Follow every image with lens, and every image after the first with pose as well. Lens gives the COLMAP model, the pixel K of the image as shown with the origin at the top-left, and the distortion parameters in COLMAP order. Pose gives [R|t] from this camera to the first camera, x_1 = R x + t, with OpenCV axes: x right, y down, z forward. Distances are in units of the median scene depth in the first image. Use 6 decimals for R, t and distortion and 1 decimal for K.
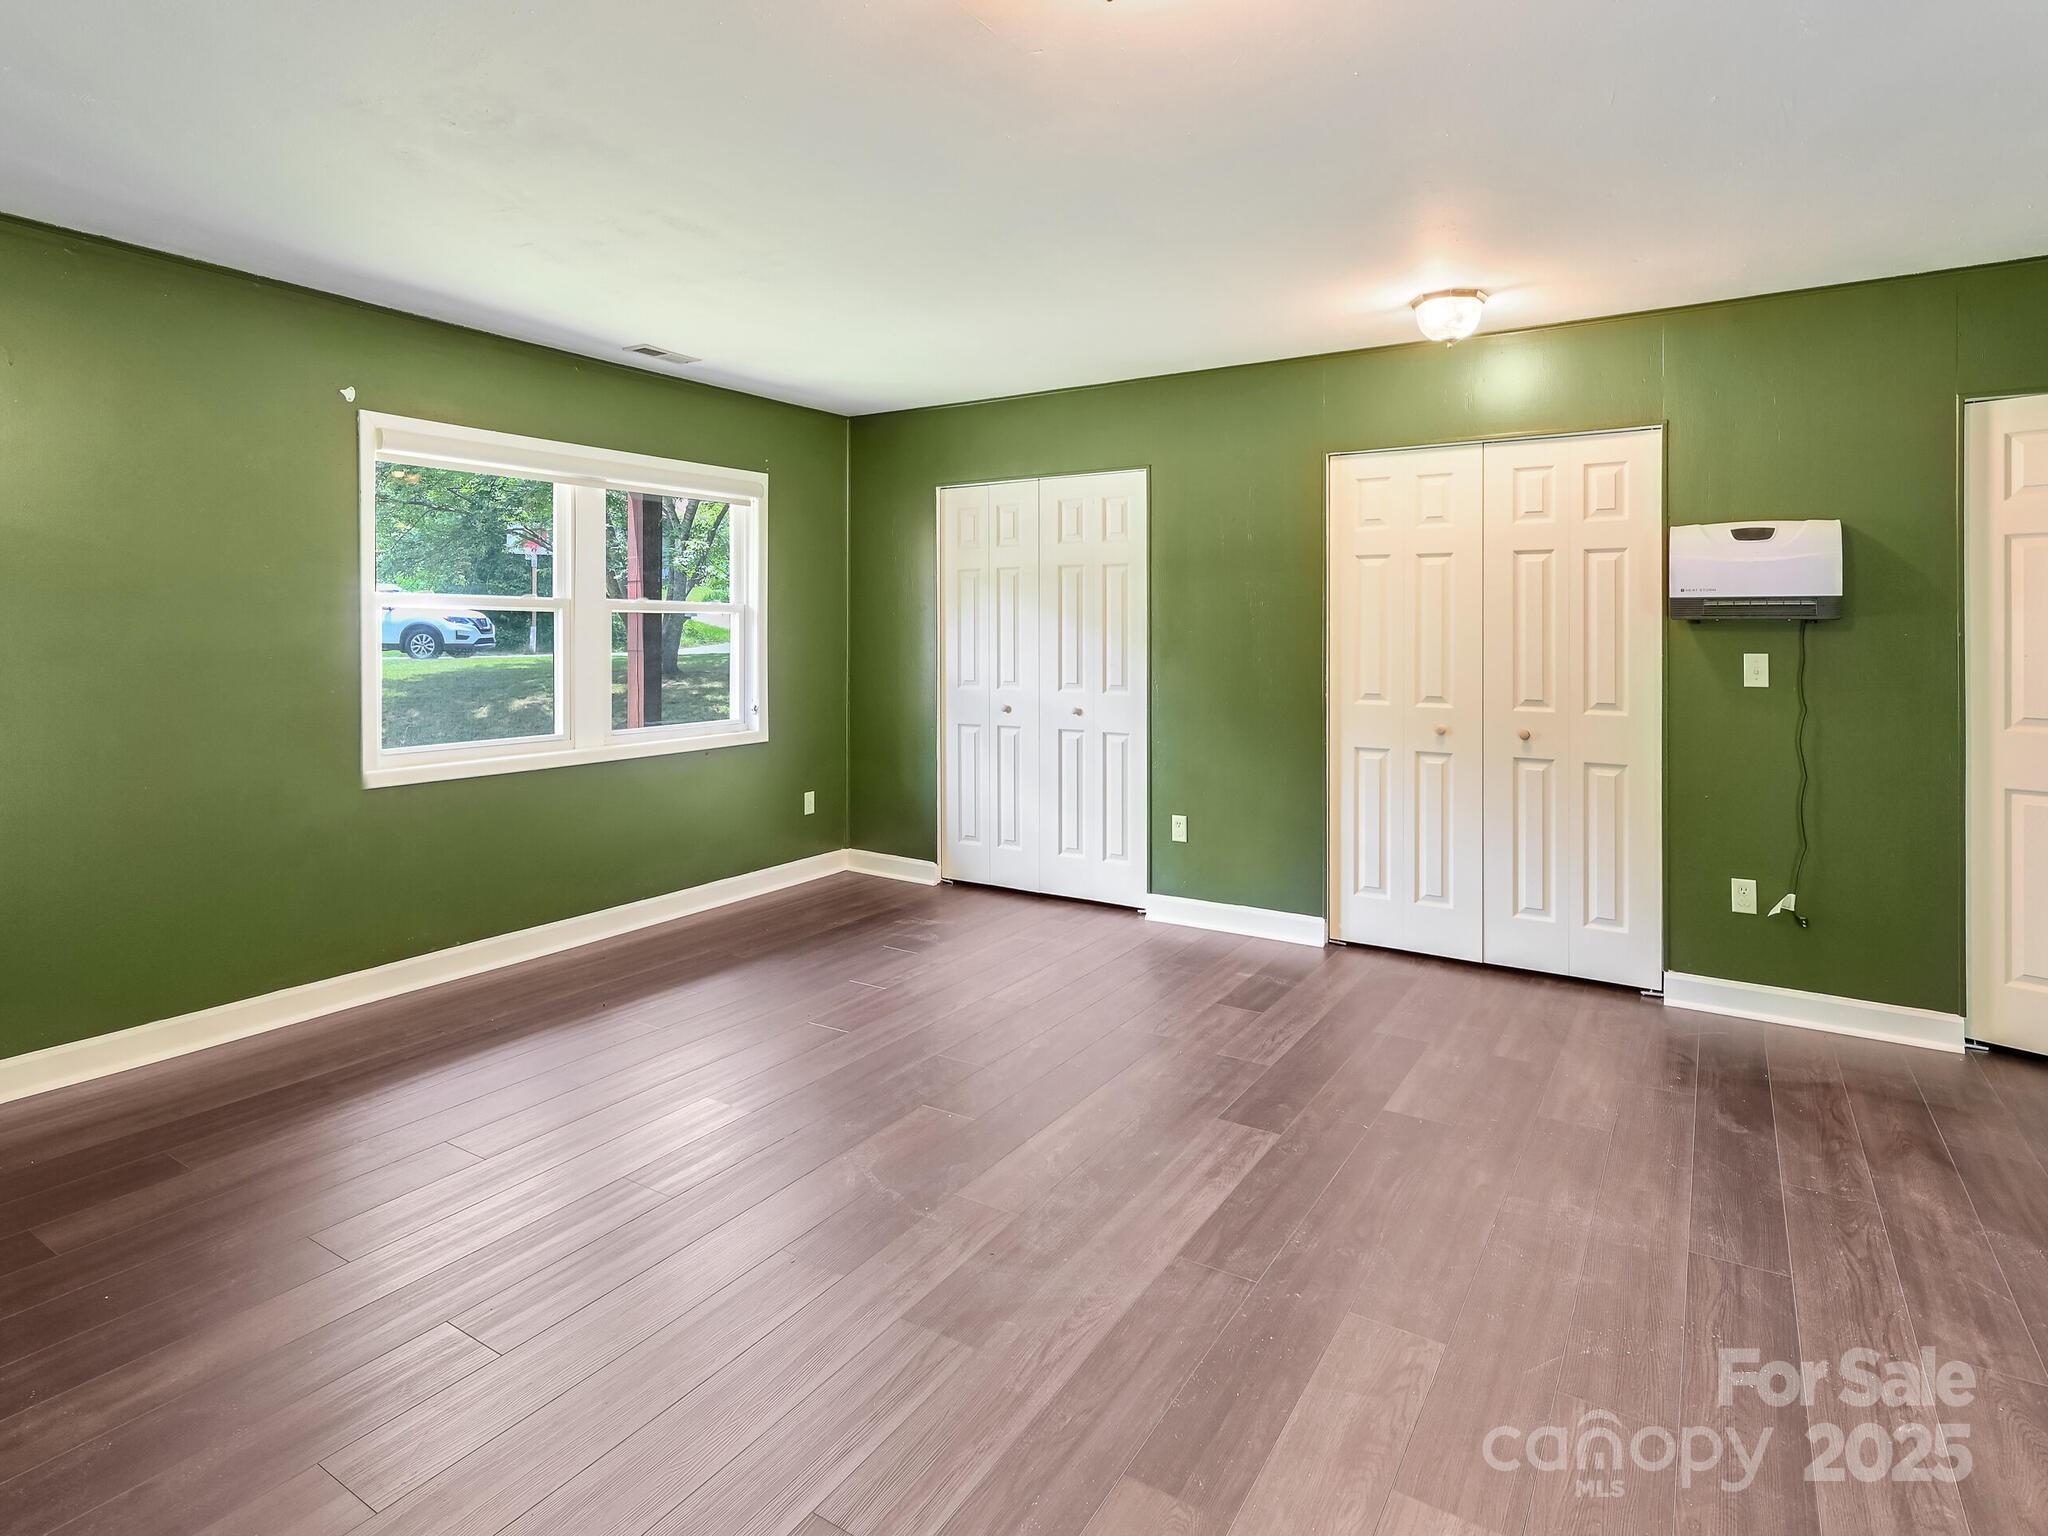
lens RADIAL K [[1078.9, 0, 1024.5], [0, 1078.9, 629.7], [0, 0, 1]] dist [-0.017740, 0.000519]
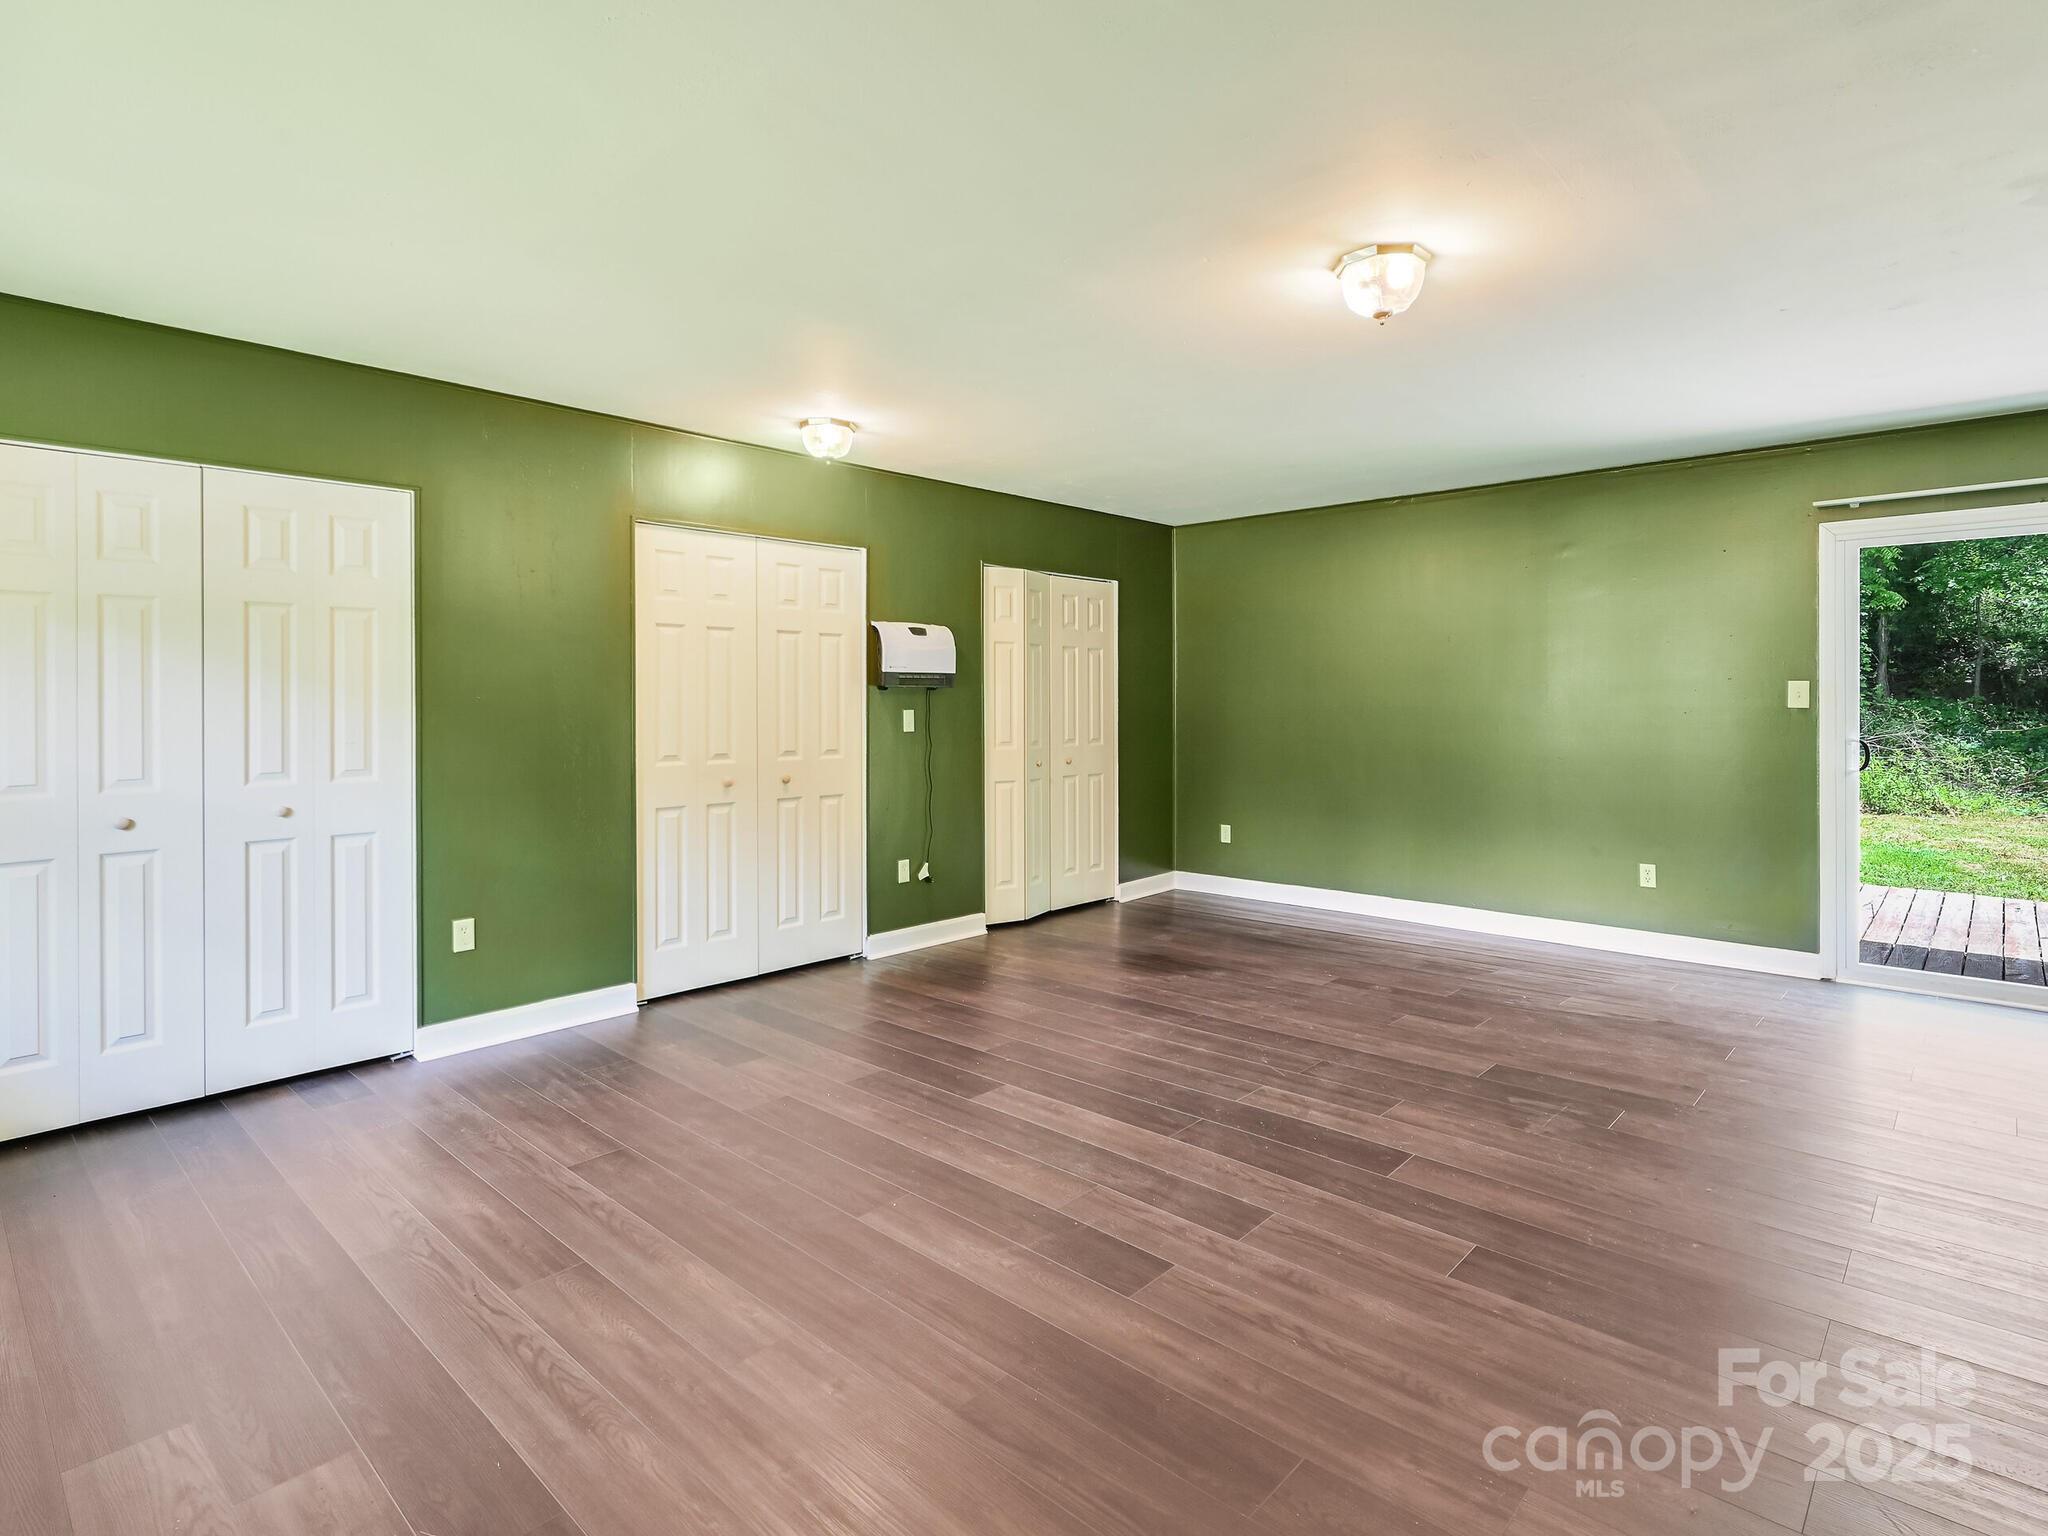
lens RADIAL K [[1064.6, 0, 1024.2], [0, 1064.6, 699.7], [0, 0, 1]] dist [0.001219, 0.000340]
pose [[0.176647, -0.005301, 0.984260, -0.749673], [0.002691, 0.999984, 0.004903, 0.000997], [-0.984271, 0.001783, 0.176658, 0.554624]]
